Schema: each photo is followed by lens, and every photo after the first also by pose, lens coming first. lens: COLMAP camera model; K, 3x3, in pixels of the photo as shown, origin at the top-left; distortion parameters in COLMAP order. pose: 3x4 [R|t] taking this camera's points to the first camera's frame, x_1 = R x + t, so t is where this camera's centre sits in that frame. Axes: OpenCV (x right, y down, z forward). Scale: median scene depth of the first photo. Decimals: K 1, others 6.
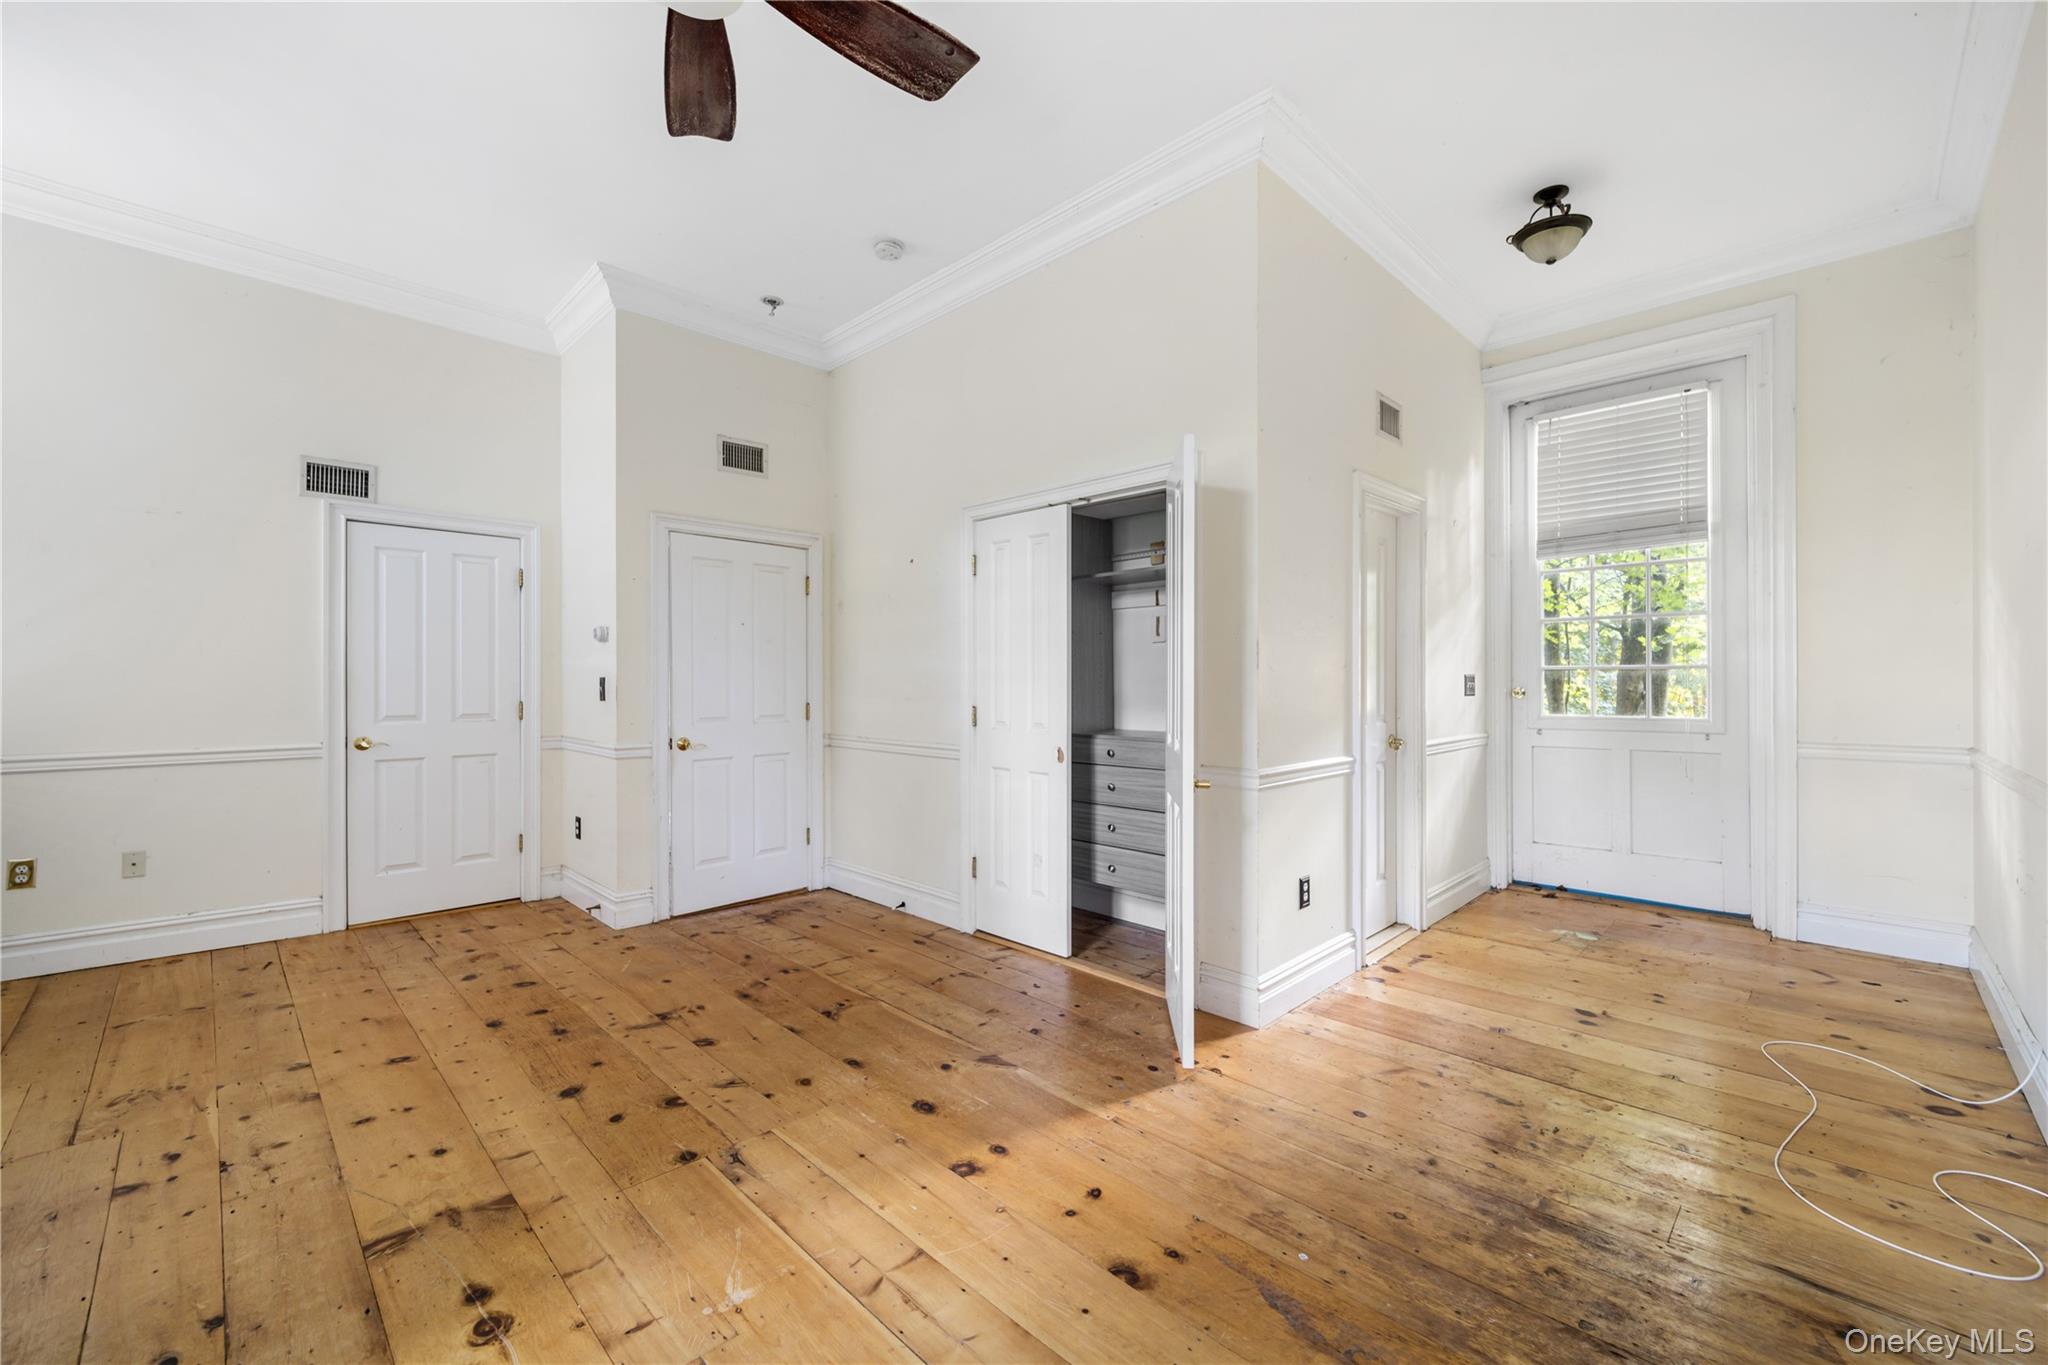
lens RADIAL K [[822.8, 0, 1031.4], [0, 822.8, 677.9], [0, 0, 1]] dist [0.001006, -0.001216]
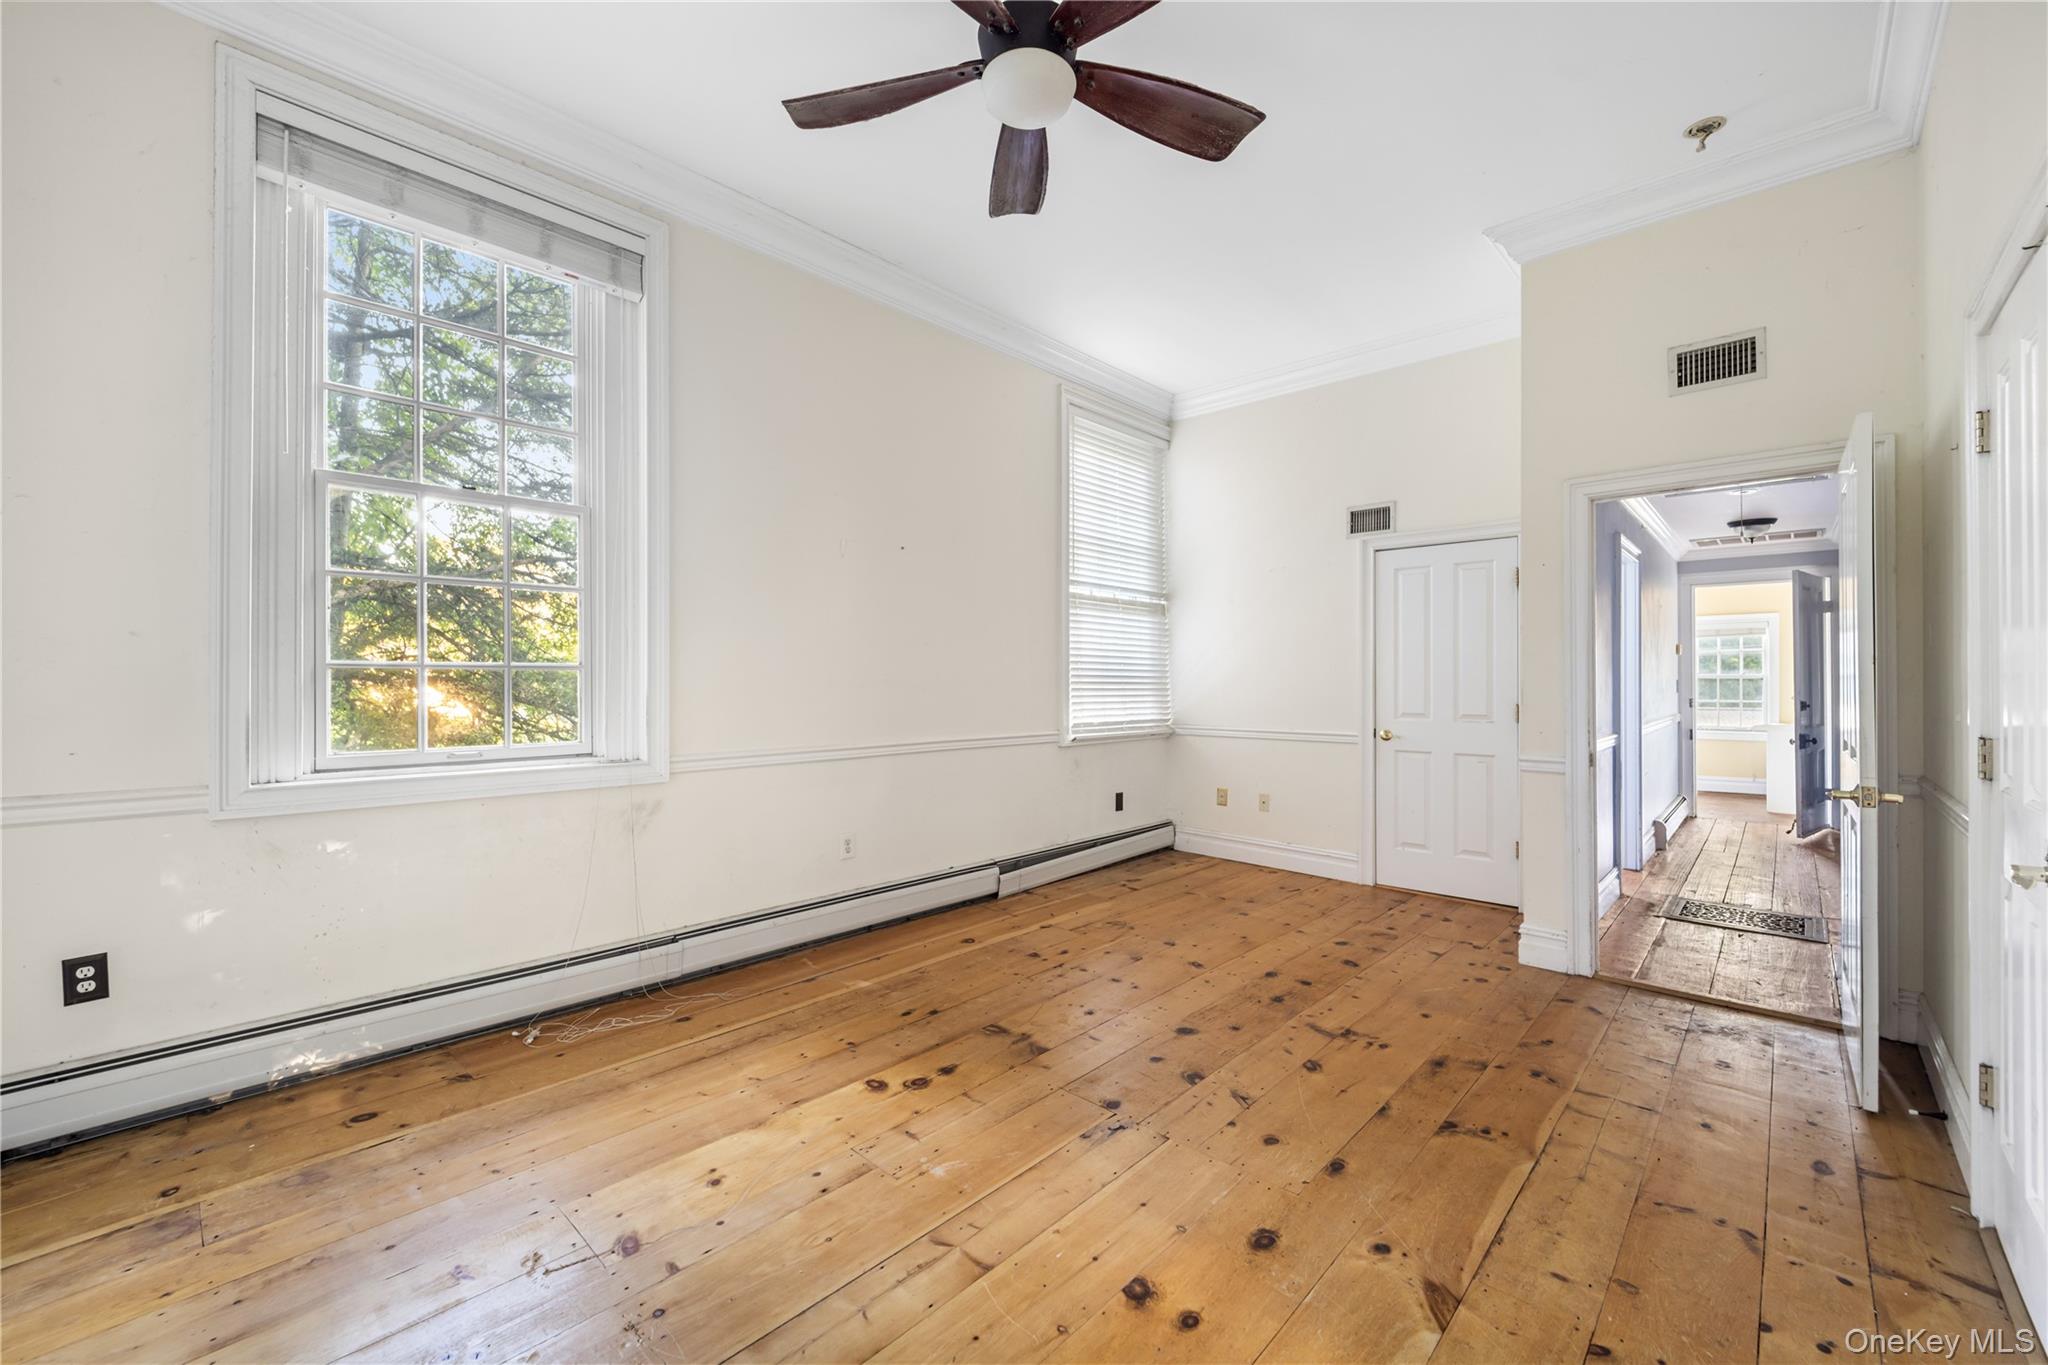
lens RADIAL K [[822.8, 0, 1031.5], [0, 822.8, 681.6], [0, 0, 1]] dist [0.001006, -0.001216]
pose [[0.039260, 0.000042, -0.999229, 0.487028], [0.000766, 1.000000, 0.000072, 0.002249], [0.999229, -0.000768, 0.039260, 0.587992]]
